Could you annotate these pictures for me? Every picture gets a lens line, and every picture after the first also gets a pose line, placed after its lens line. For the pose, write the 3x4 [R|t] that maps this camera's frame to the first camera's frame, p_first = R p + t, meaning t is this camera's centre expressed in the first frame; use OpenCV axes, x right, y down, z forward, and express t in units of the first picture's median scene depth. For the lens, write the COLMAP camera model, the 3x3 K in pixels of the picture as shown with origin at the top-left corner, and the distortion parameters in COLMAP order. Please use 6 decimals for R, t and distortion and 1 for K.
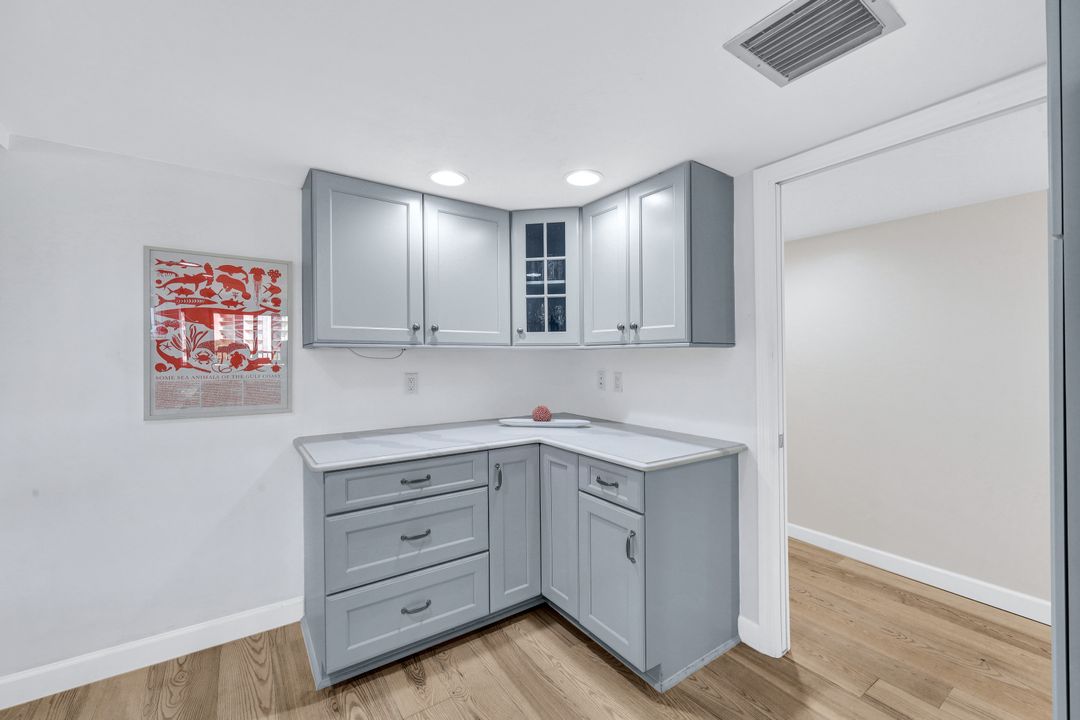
lens RADIAL K [[439.6, 0, 539.2], [0, 439.6, 355.5], [0, 0, 1]] dist [0.002036, 0.000337]
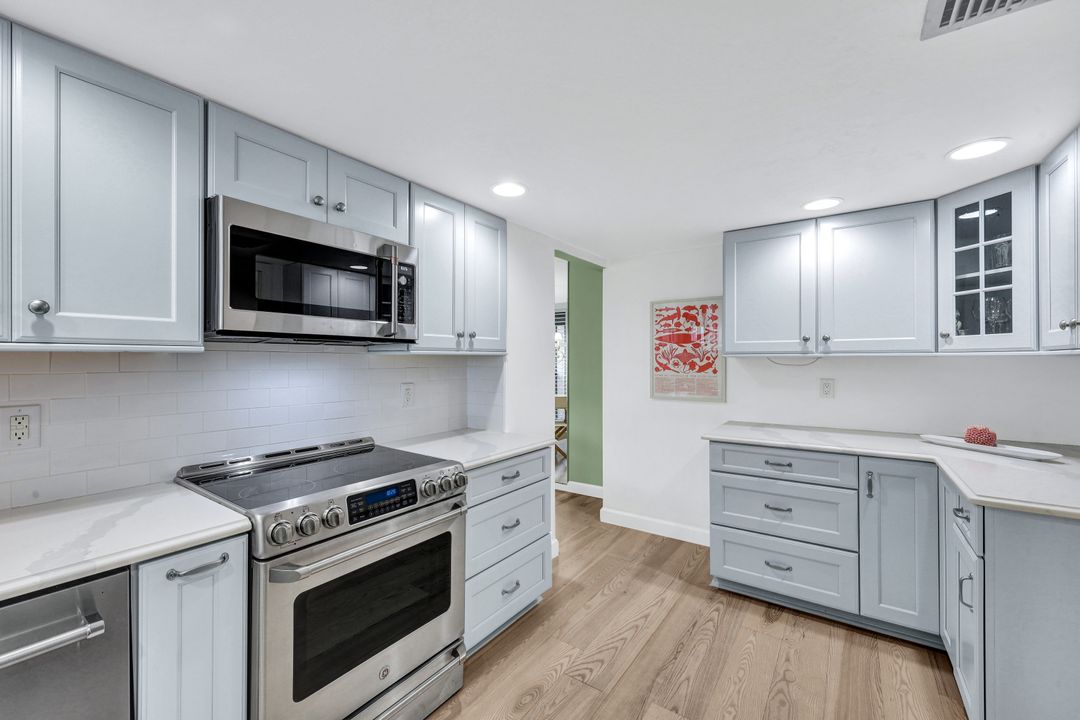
lens RADIAL K [[446.5, 0, 542.9], [0, 446.5, 353.7], [0, 0, 1]] dist [0.000947, 0.000103]
pose [[0.350264, -0.012891, -0.936562, 0.595357], [0.005099, 0.999917, -0.011857, -0.014904], [0.936637, -0.000622, 0.350300, -0.057719]]
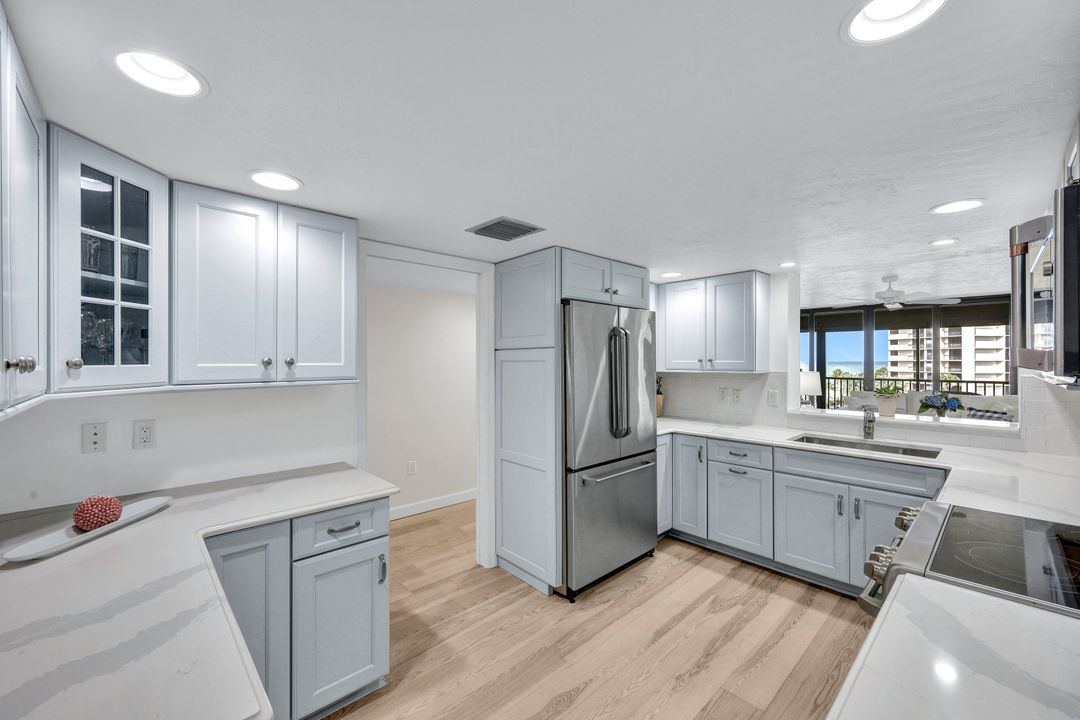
lens RADIAL K [[439.6, 0, 539.2], [0, 439.6, 355.5], [0, 0, 1]] dist [0.002036, 0.000337]
pose [[-0.155316, 0.010176, 0.987812, -0.767625], [-0.001738, 0.999943, -0.010574, -0.072433], [-0.987863, -0.003359, -0.155289, 0.638688]]
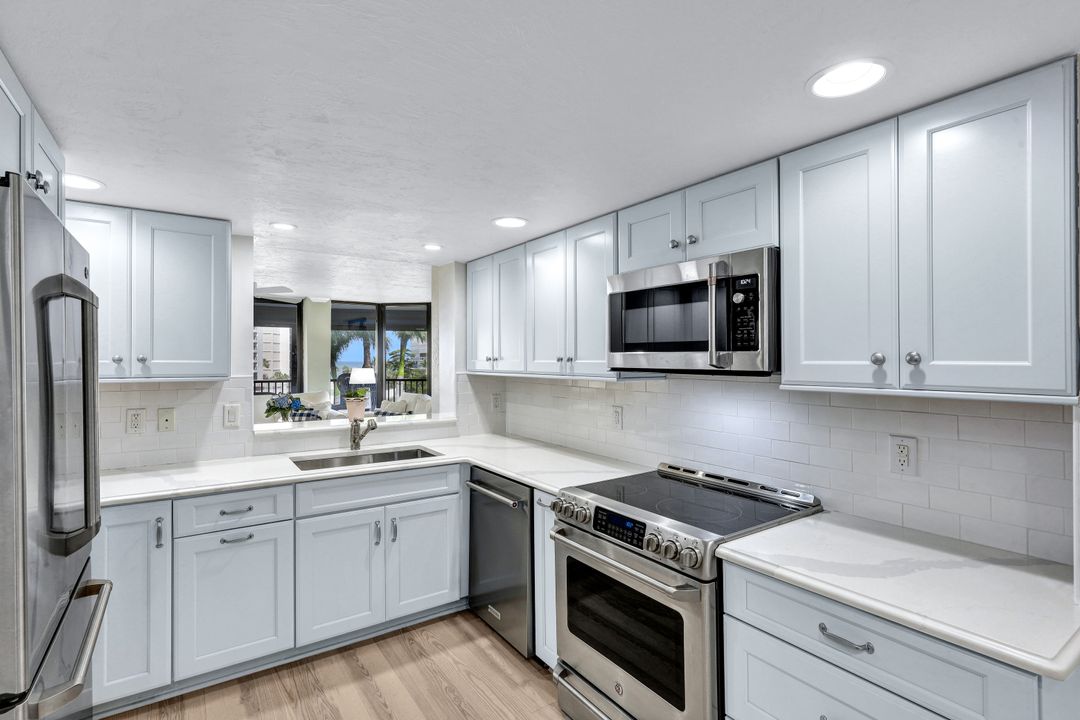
lens RADIAL K [[512.1, 0, 540.0], [0, 512.1, 360.0], [0, 0, 1]] dist [0.016223, -0.000070]
pose [[-0.999928, -0.004002, -0.011297, -0.023681], [-0.003939, 0.999977, -0.005605, -0.068593], [0.011319, -0.005560, -0.999920, 0.832261]]
